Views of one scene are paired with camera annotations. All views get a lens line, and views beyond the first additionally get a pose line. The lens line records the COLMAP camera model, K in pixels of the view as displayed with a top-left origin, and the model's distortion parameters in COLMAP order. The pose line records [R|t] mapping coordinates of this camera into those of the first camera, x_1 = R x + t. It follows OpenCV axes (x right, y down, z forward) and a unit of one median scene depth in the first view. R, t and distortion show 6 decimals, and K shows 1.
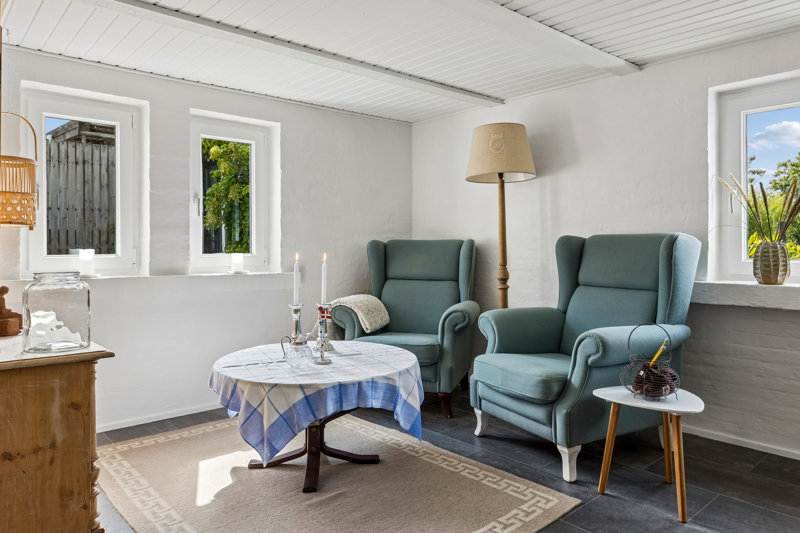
lens RADIAL K [[549.0, 0, 401.0], [0, 549.0, 241.2], [0, 0, 1]] dist [-0.005572, 0.007848]
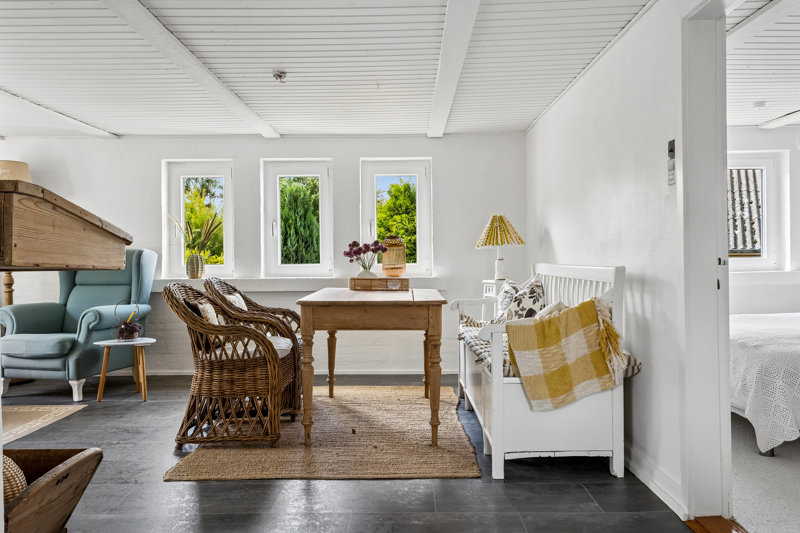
lens RADIAL K [[649.1, 0, 400.9], [0, 649.1, 263.1], [0, 0, 1]] dist [0.027532, 0.003148]
pose [[0.675655, -0.008512, 0.737169, -0.397898], [-0.000411, 0.999929, 0.011923, 0.003698], [-0.737218, -0.008358, 0.675603, -0.853004]]
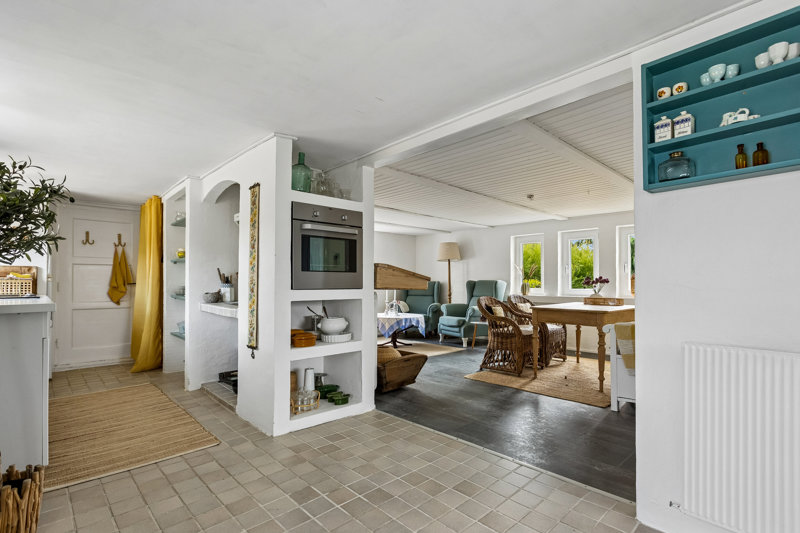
lens RADIAL K [[389.6, 0, 406.2], [0, 389.6, 279.1], [0, 0, 1]] dist [0.003489, 0.001062]
pose [[0.999030, 0.006620, 0.043524, -0.173675], [-0.006572, 0.999978, -0.001236, -0.013711], [-0.043531, 0.000949, 0.999052, -1.358374]]
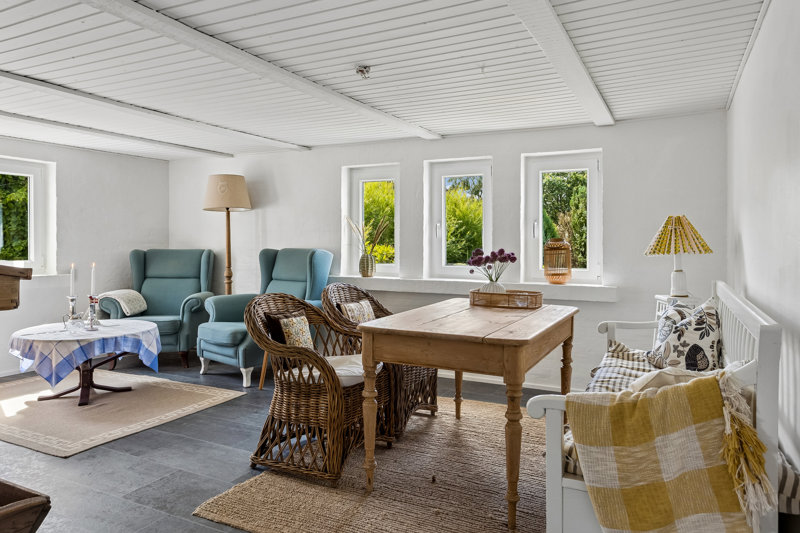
lens RADIAL K [[549.0, 0, 408.4], [0, 549.0, 245.2], [0, 0, 1]] dist [-0.005572, 0.007848]
pose [[0.928659, 0.002692, 0.370924, 0.109445], [-0.008507, 0.999865, 0.014042, -0.054479], [-0.370836, -0.016196, 0.928557, -0.748399]]
